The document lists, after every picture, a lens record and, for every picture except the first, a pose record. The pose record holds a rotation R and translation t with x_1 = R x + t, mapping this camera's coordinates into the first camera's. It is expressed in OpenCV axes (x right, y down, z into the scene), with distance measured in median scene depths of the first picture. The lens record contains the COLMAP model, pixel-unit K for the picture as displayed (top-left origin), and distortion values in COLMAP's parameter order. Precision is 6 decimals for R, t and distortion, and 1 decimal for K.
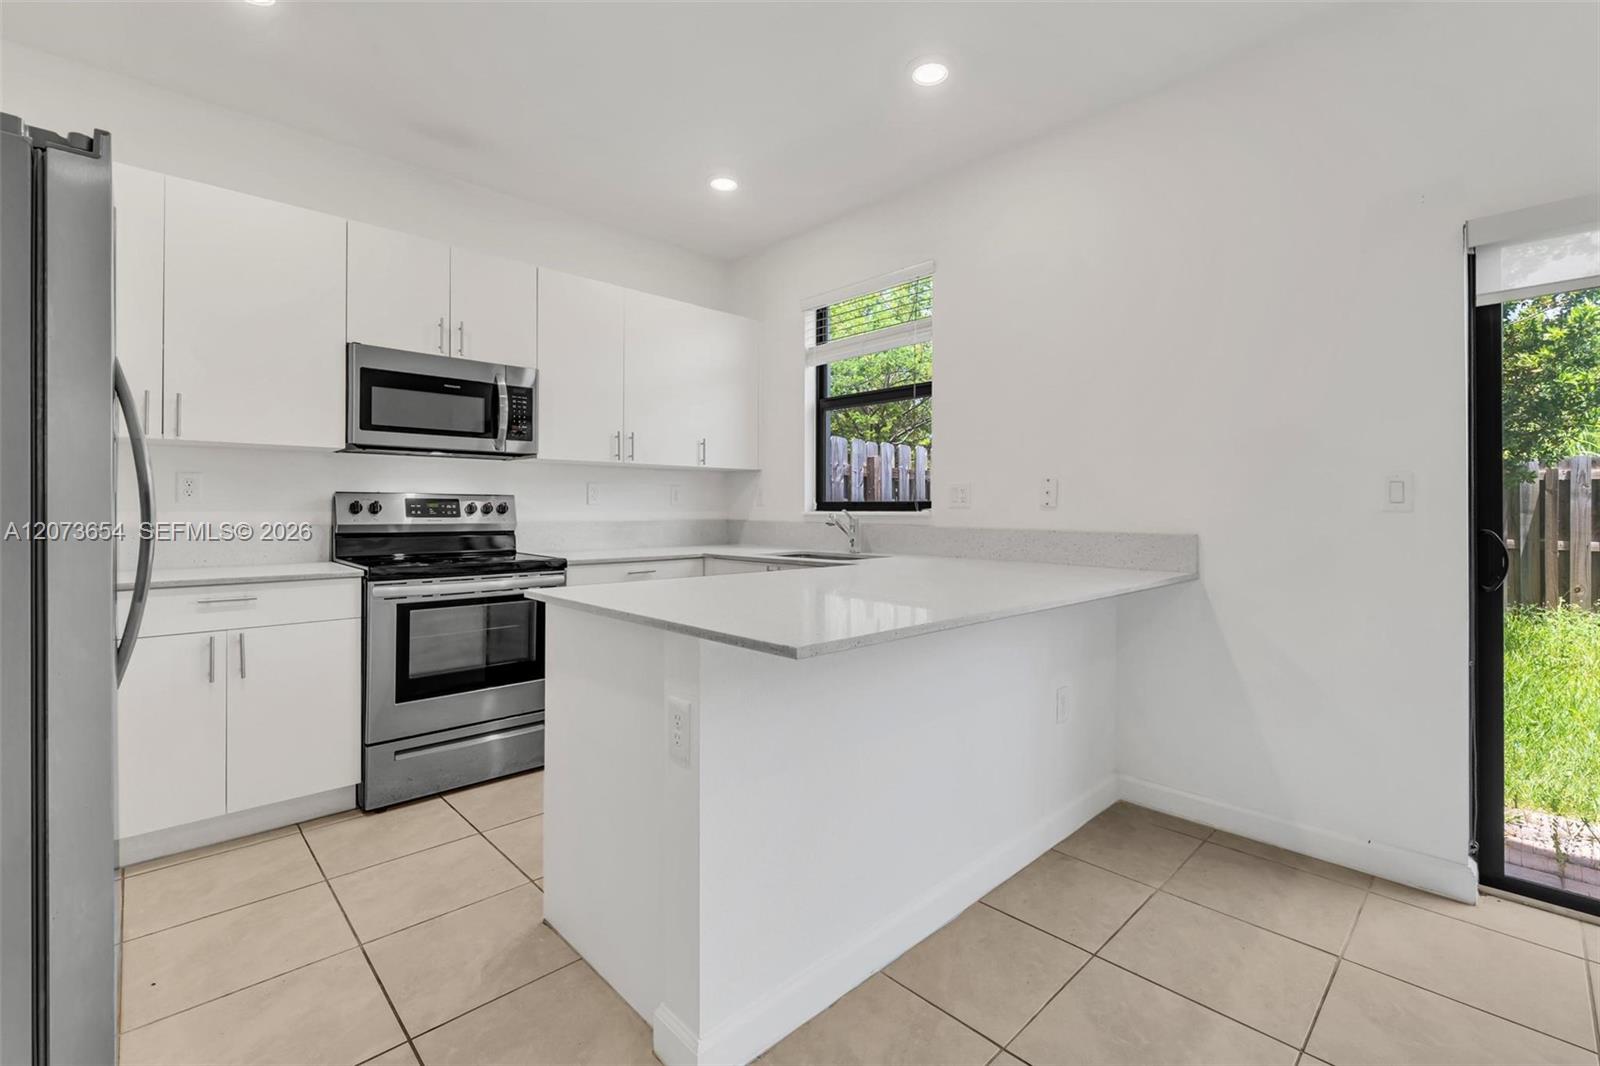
lens RADIAL K [[688.2, 0, 814.2], [0, 688.2, 517.2], [0, 0, 1]] dist [-0.001308, 0.000060]
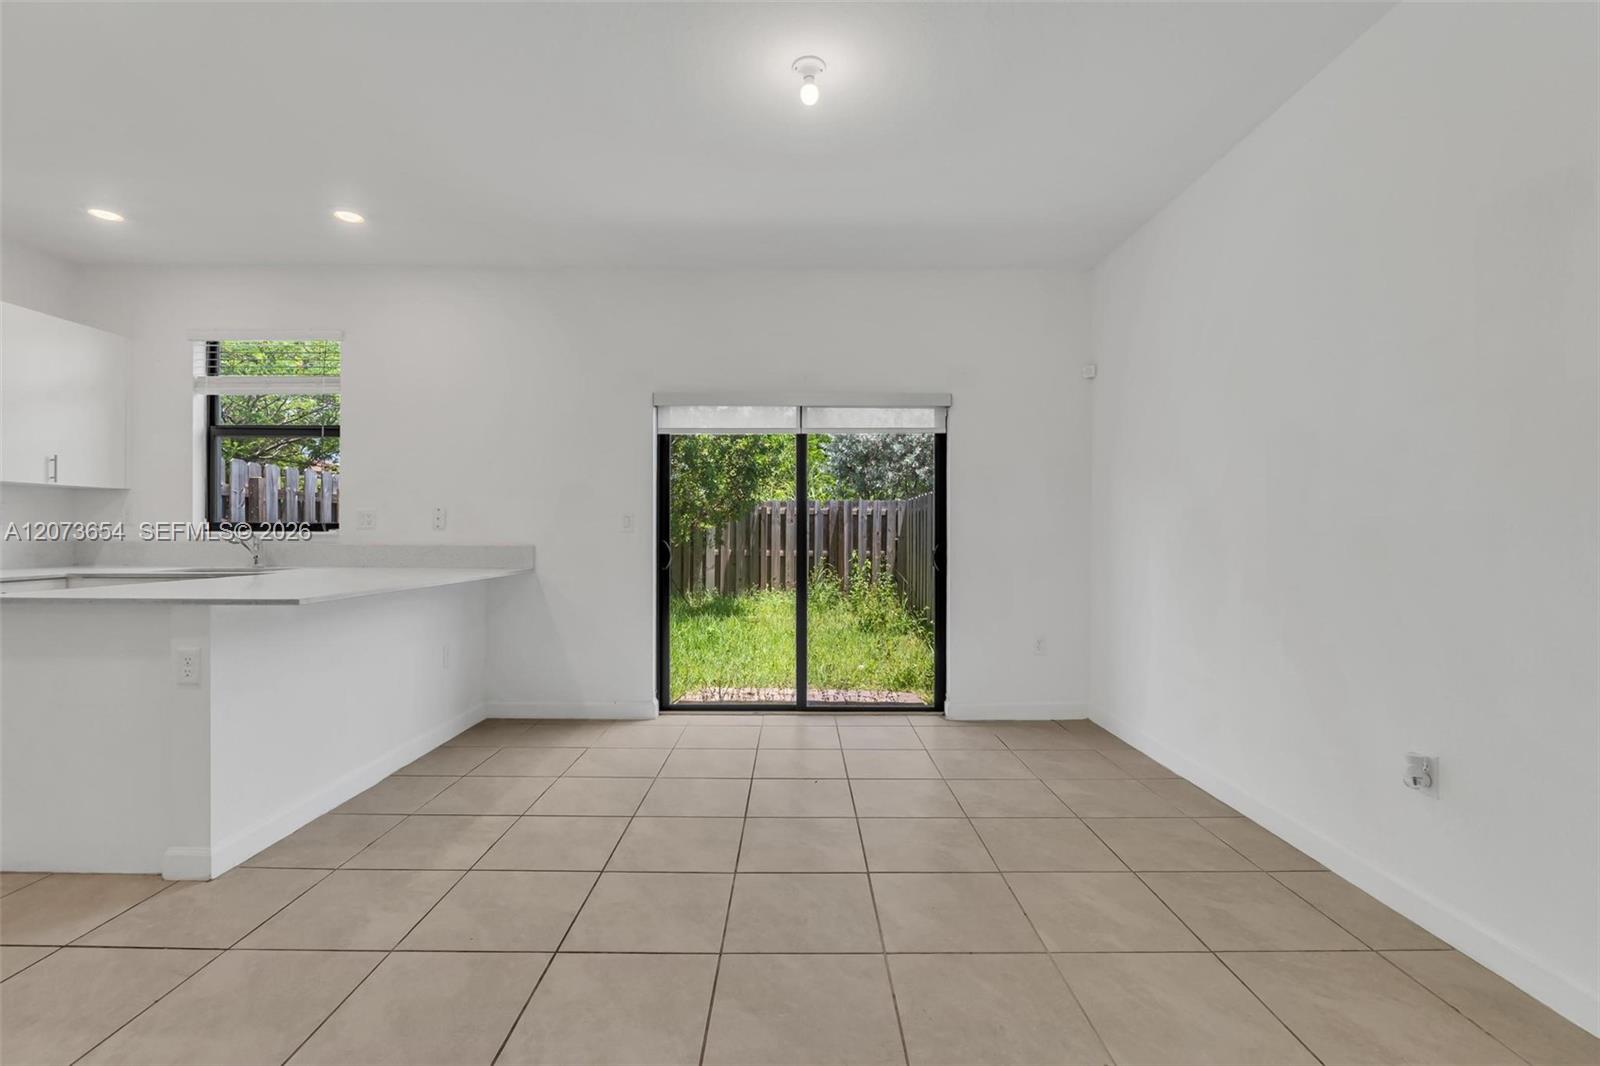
lens RADIAL K [[691.7, 0, 800.0], [0, 691.7, 533.0], [0, 0, 1]] dist [-0.006370, -0.000195]
pose [[0.694557, 0.000254, 0.719438, -0.144152], [0.005944, 0.999964, -0.006091, 0.006641], [-0.719414, 0.008506, 0.694530, -0.454938]]
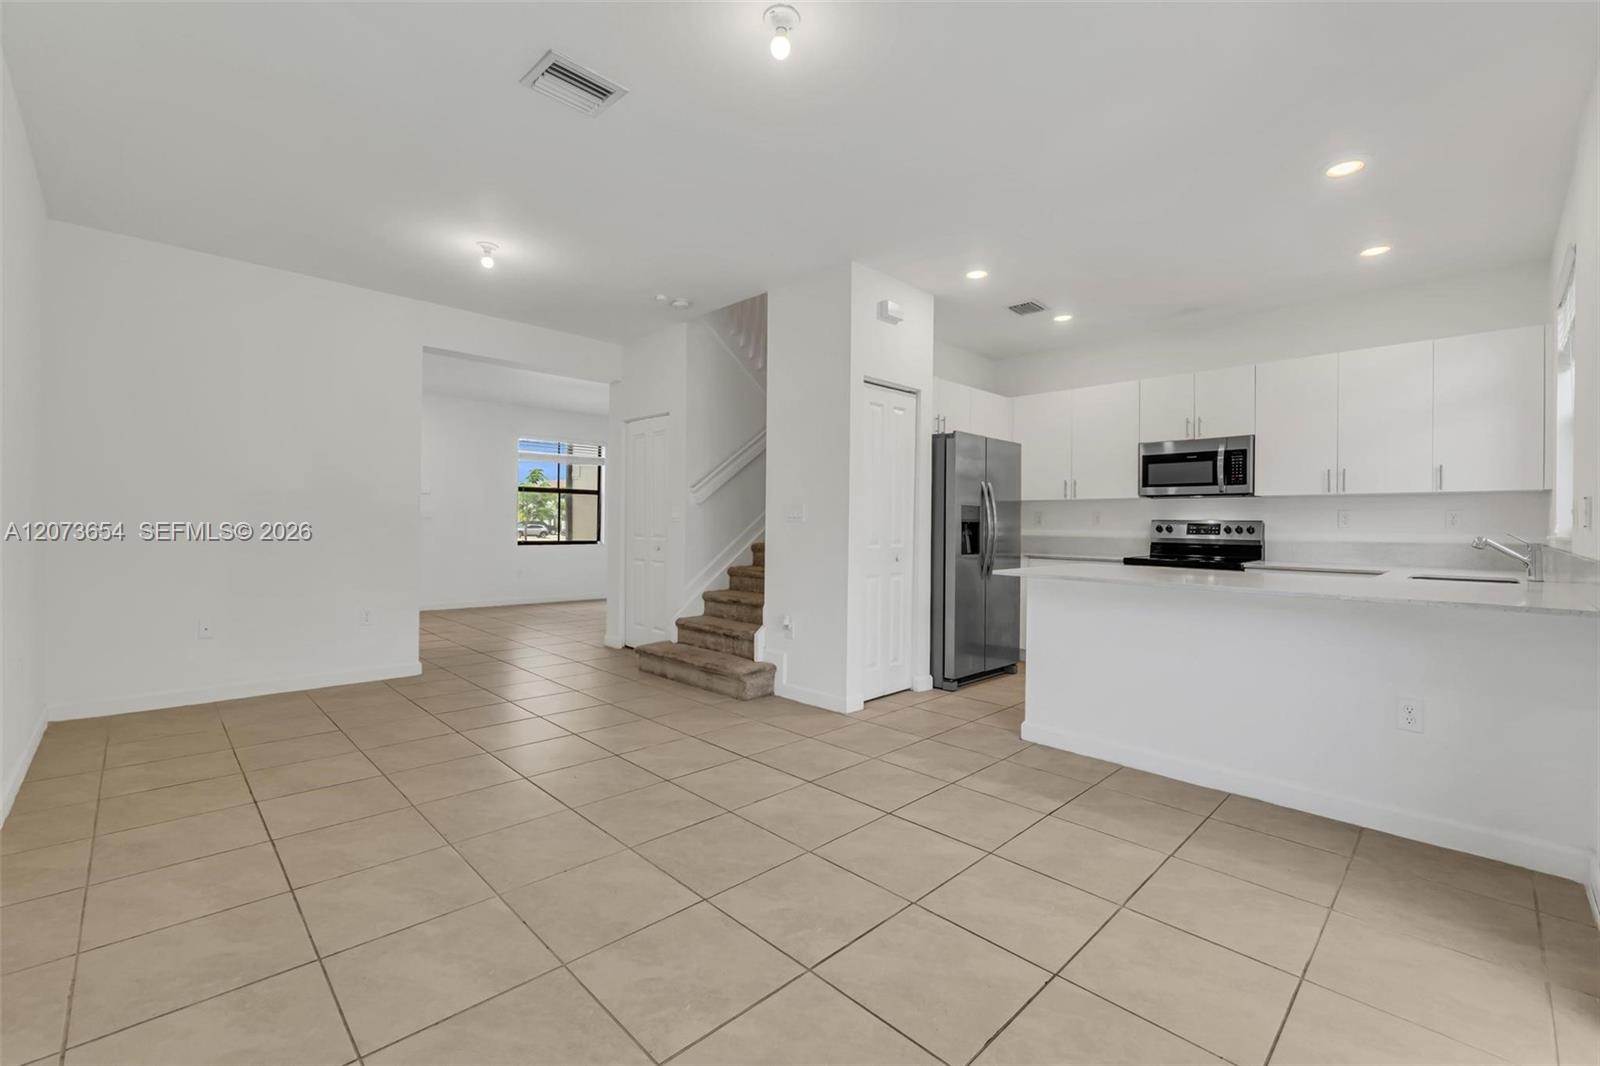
lens RADIAL K [[678.0, 0, 807.0], [0, 678.0, 524.3], [0, 0, 1]] dist [-0.006574, -0.000075]
pose [[0.006224, -0.004010, -0.999973, 0.970210], [-0.022938, 0.999728, -0.004152, 0.003356], [0.999718, 0.022963, 0.006130, 0.040299]]
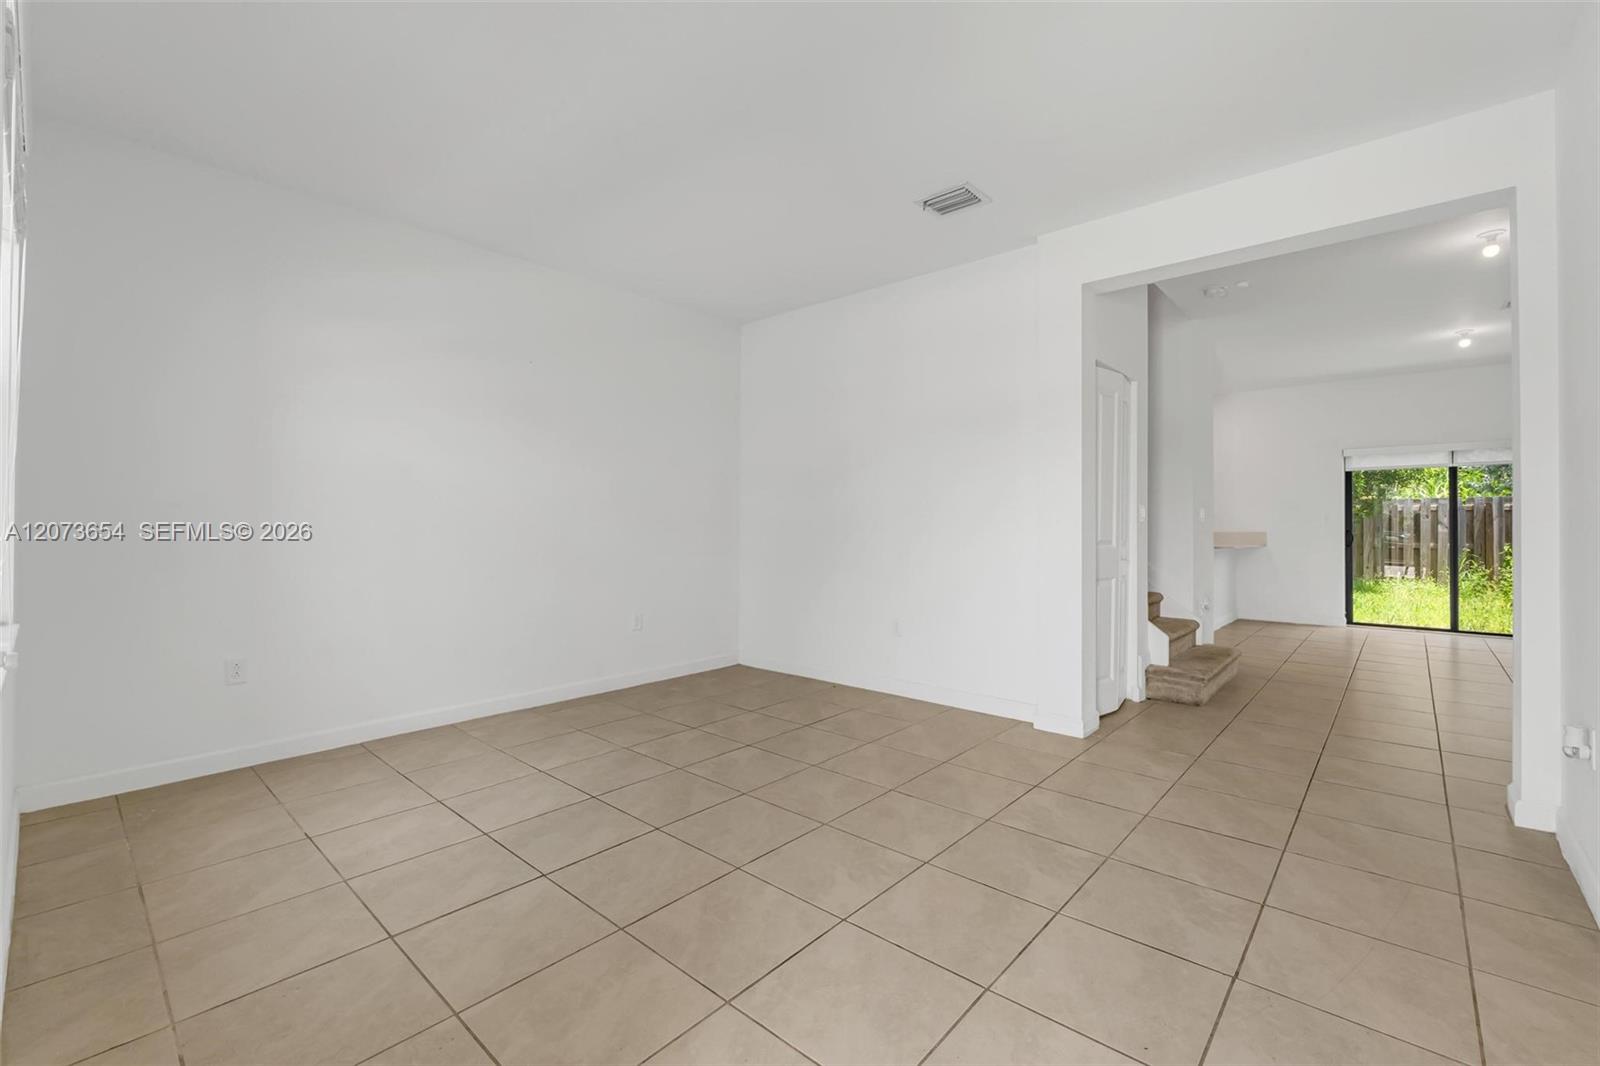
lens RADIAL K [[678.0, 0, 807.0], [0, 678.0, 524.3], [0, 0, 1]] dist [-0.006574, -0.000075]
pose [[0.997712, 0.000581, 0.067603, -1.330810], [0.000517, 0.999868, -0.016217, 0.026639], [-0.067604, 0.016215, 0.997580, -1.488319]]
